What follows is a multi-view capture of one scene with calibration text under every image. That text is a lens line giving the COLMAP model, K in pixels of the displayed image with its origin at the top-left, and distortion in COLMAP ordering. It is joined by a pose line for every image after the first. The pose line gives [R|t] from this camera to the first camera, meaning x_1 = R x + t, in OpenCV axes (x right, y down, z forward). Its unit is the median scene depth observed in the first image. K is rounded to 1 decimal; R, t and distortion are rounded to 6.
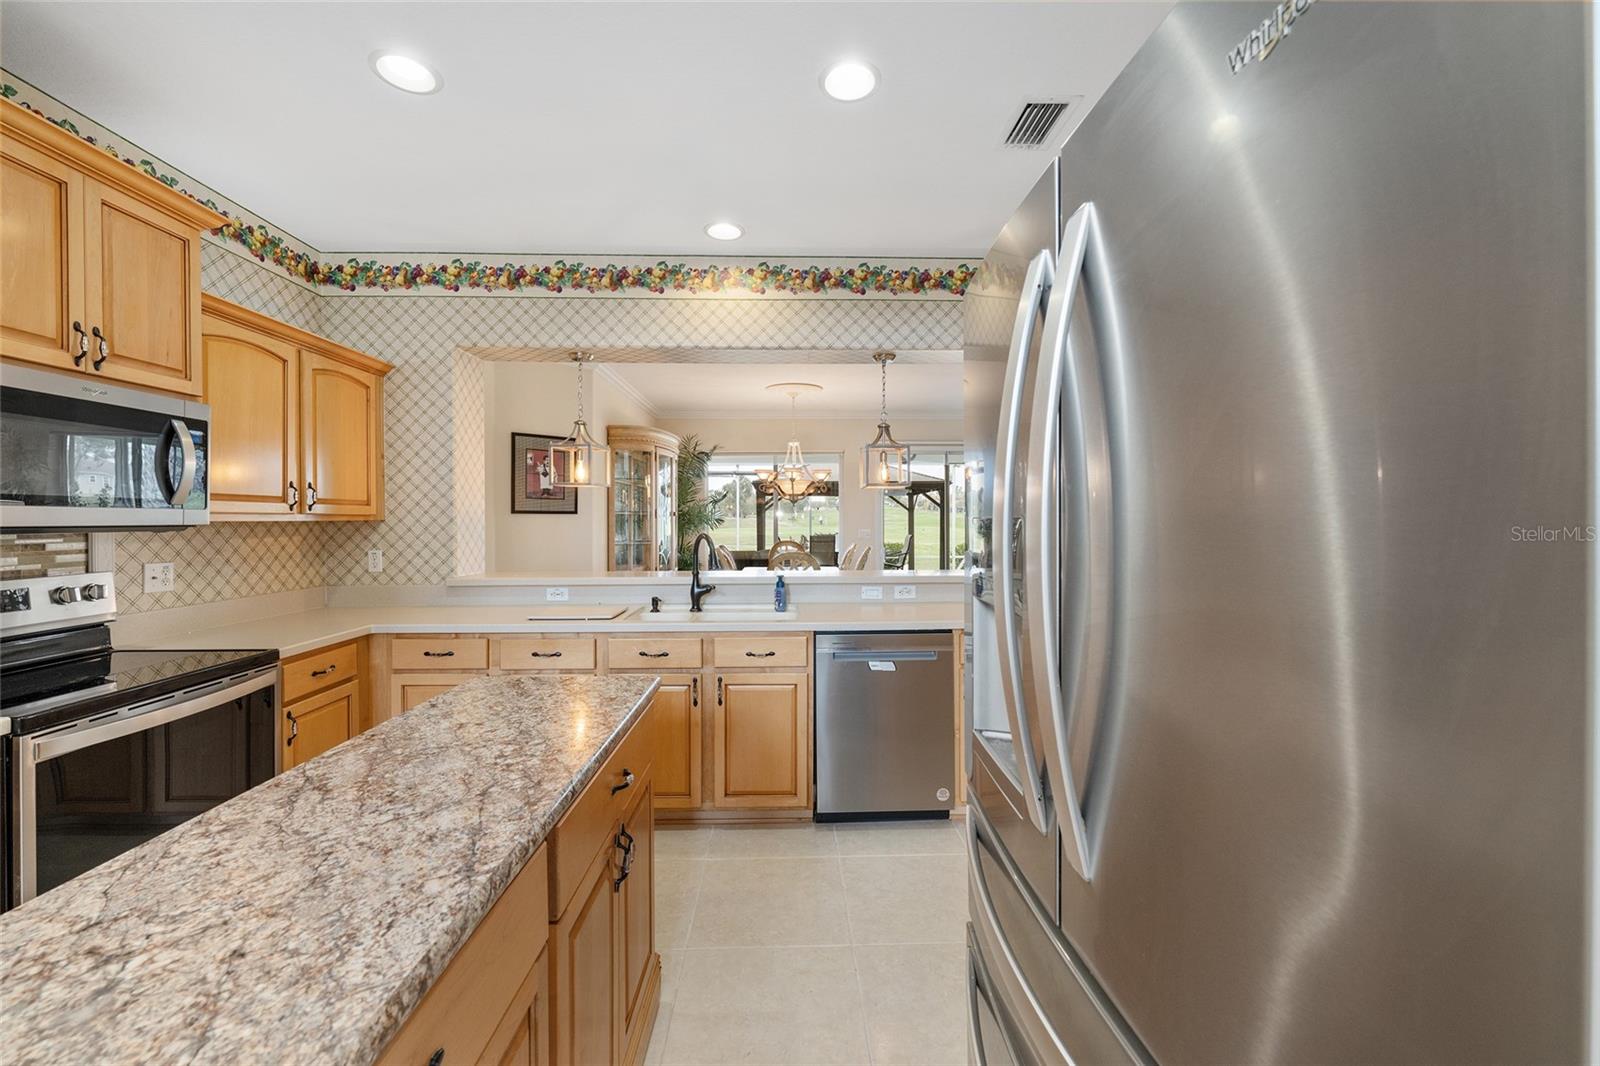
lens RADIAL K [[635.0, 0, 810.4], [0, 635.0, 529.1], [0, 0, 1]] dist [-0.000146, -0.000495]
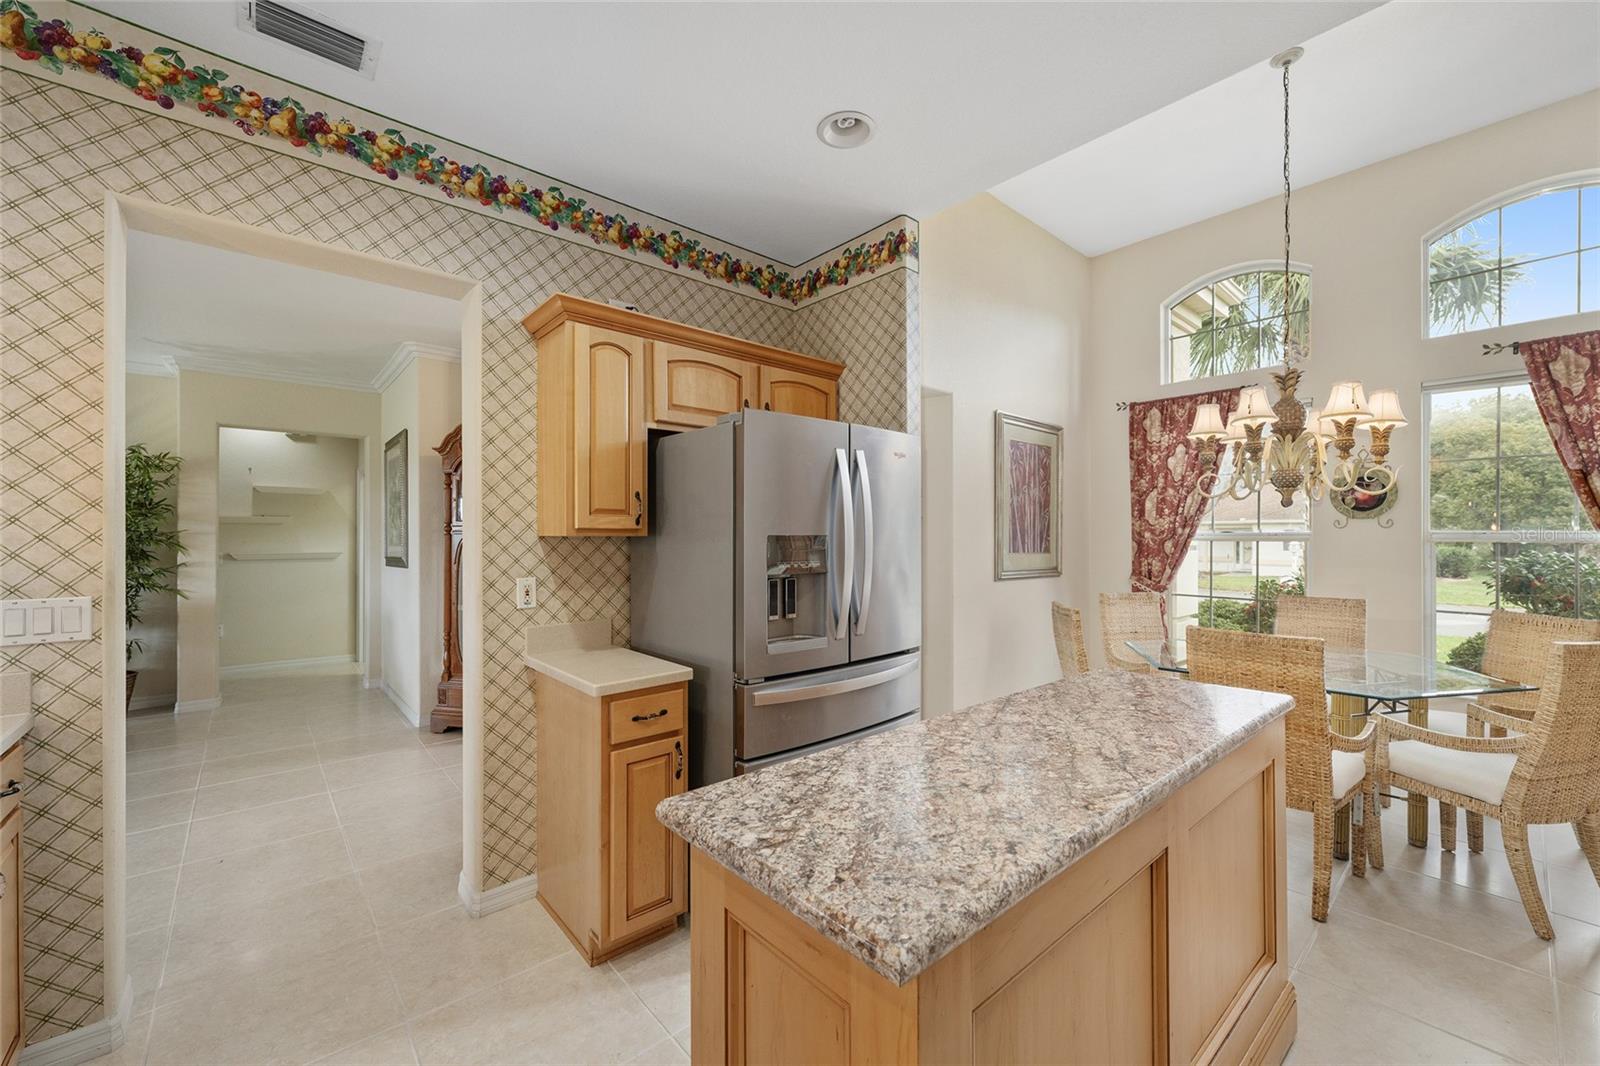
lens RADIAL K [[635.0, 0, 797.4], [0, 635.0, 534.2], [0, 0, 1]] dist [-0.000146, -0.000495]
pose [[-0.623938, 0.005443, 0.781455, -0.436108], [0.015045, 0.999874, 0.005048, -0.007709], [-0.781329, 0.014907, -0.623941, 0.711129]]
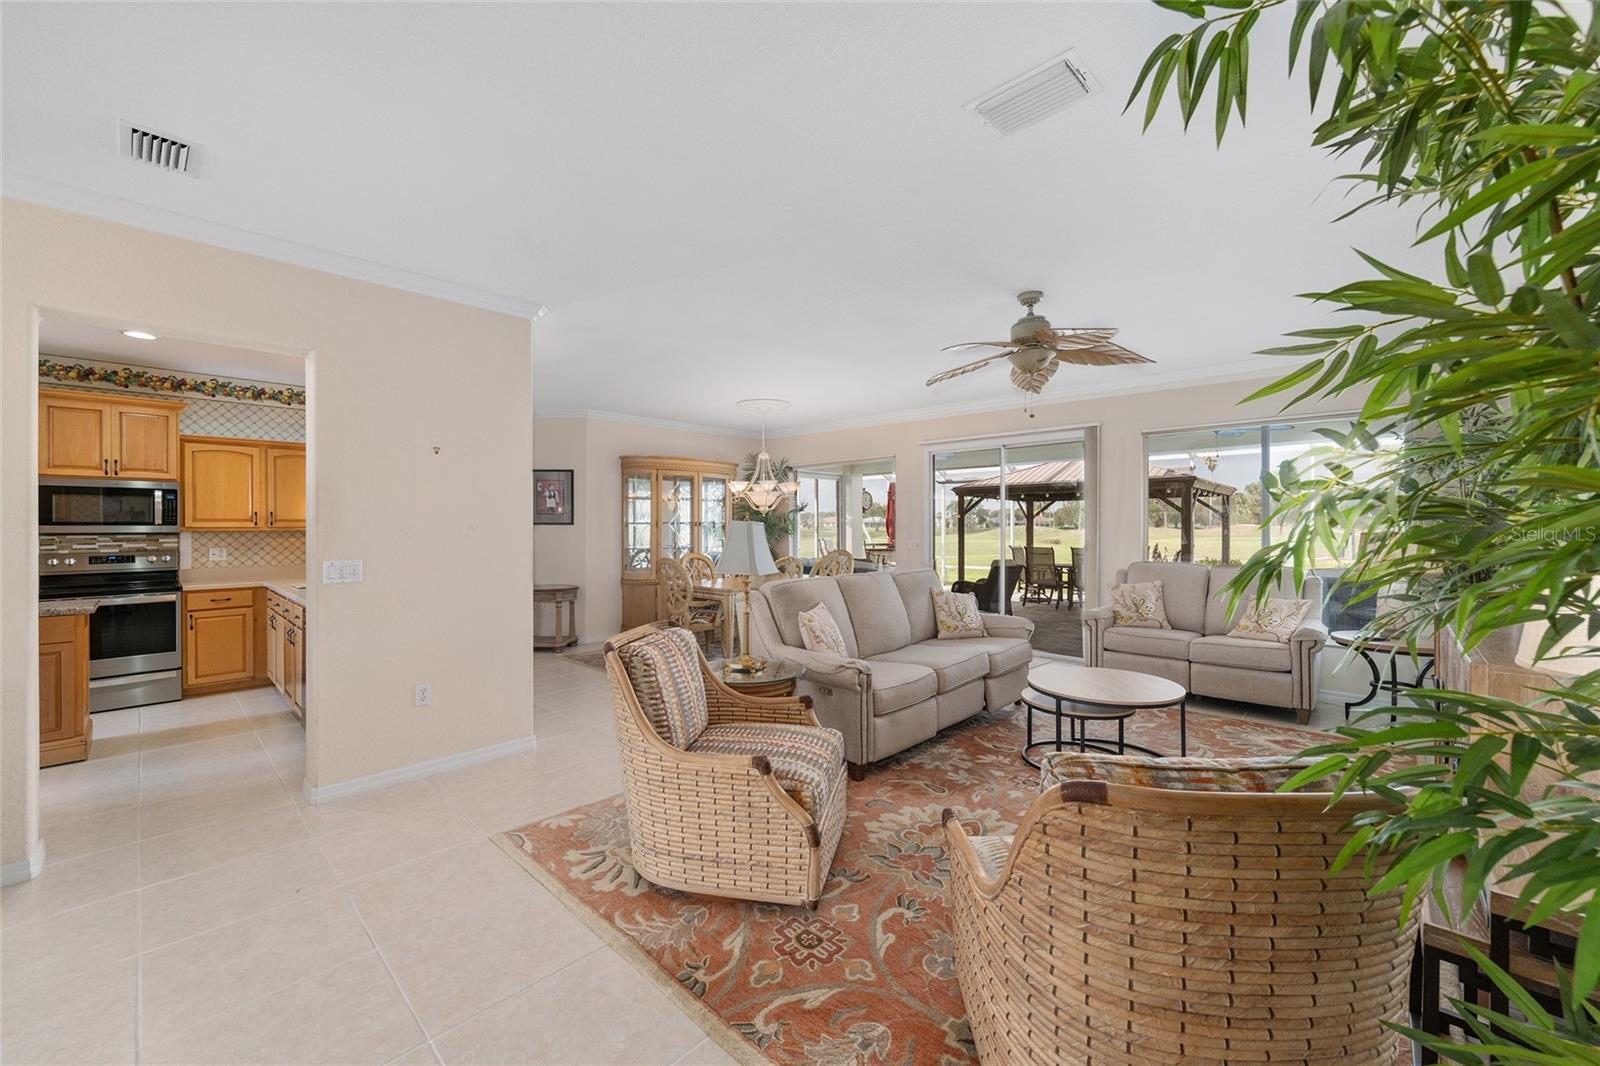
lens RADIAL K [[635.0, 0, 808.3], [0, 635.0, 528.3], [0, 0, 1]] dist [-0.000146, -0.000495]
pose [[0.698873, 0.001912, -0.715243, 1.614393], [-0.011183, 0.999903, -0.008253, -0.018494], [0.715158, 0.013767, 0.698827, 0.680459]]
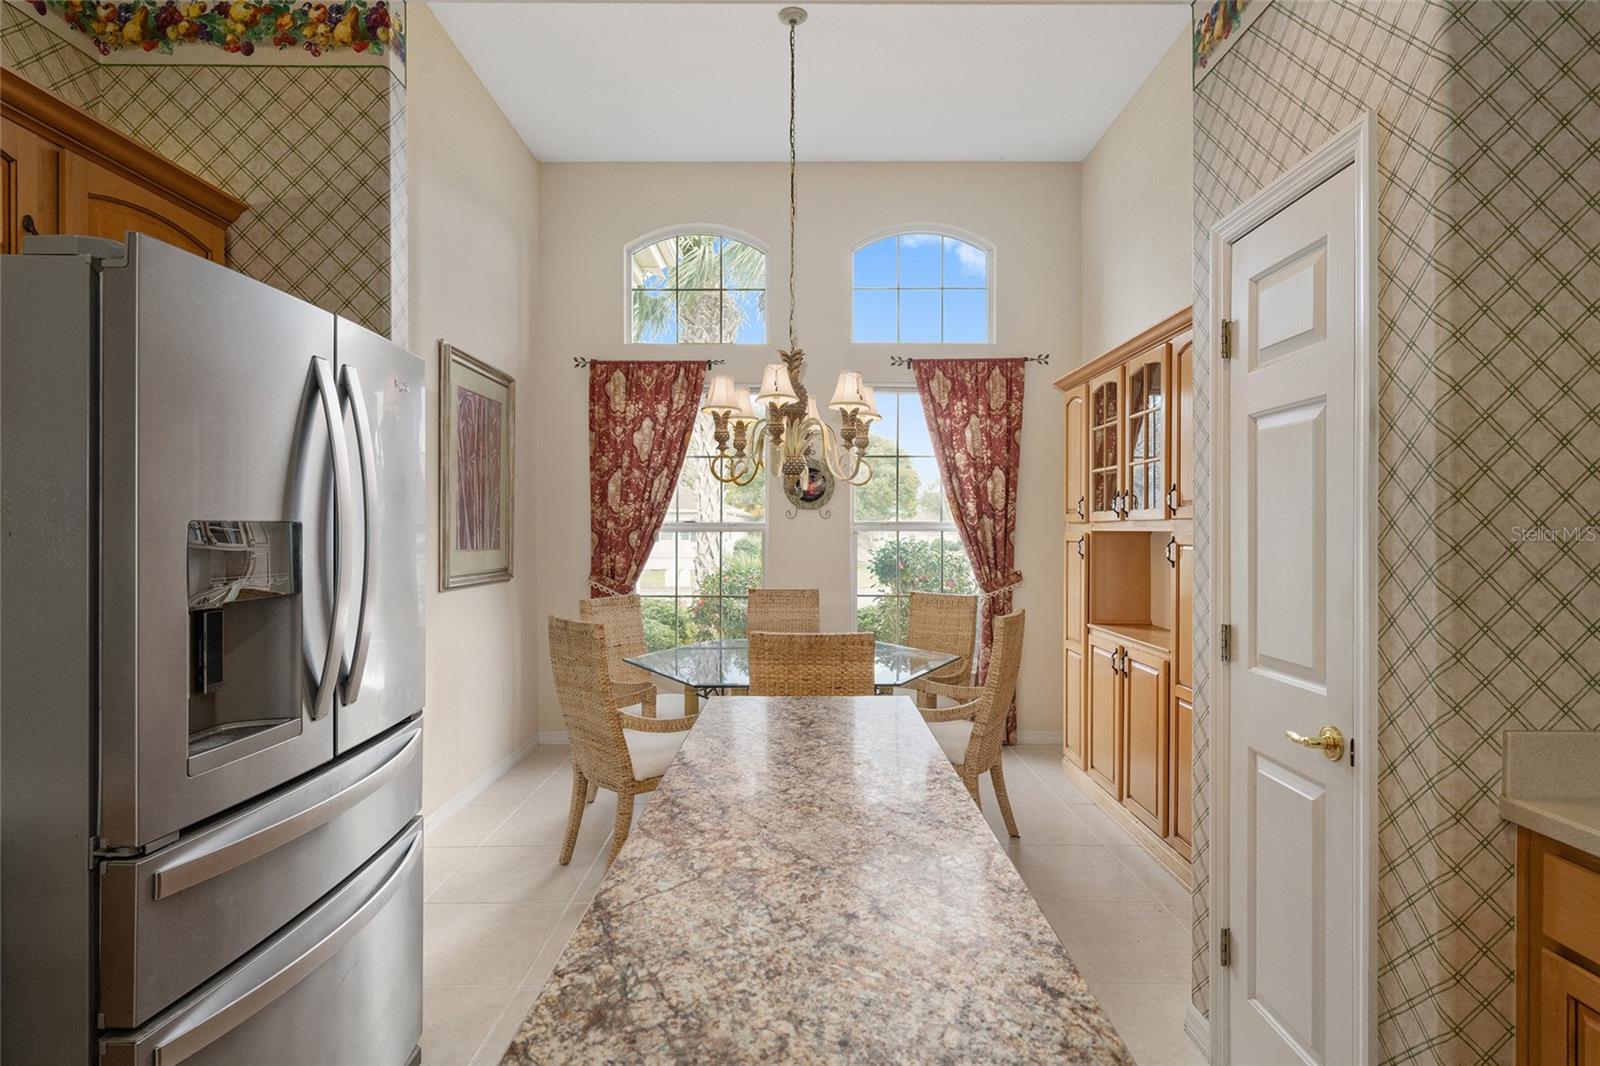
lens RADIAL K [[827.7, 0, 799.9], [0, 827.7, 530.3], [0, 0, 1]] dist [0.000551, 0.001596]
pose [[-0.999110, 0.000091, 0.042178, -0.217371], [0.000943, 0.999796, 0.020182, -0.007073], [-0.042168, 0.020203, -0.998906, 0.709724]]
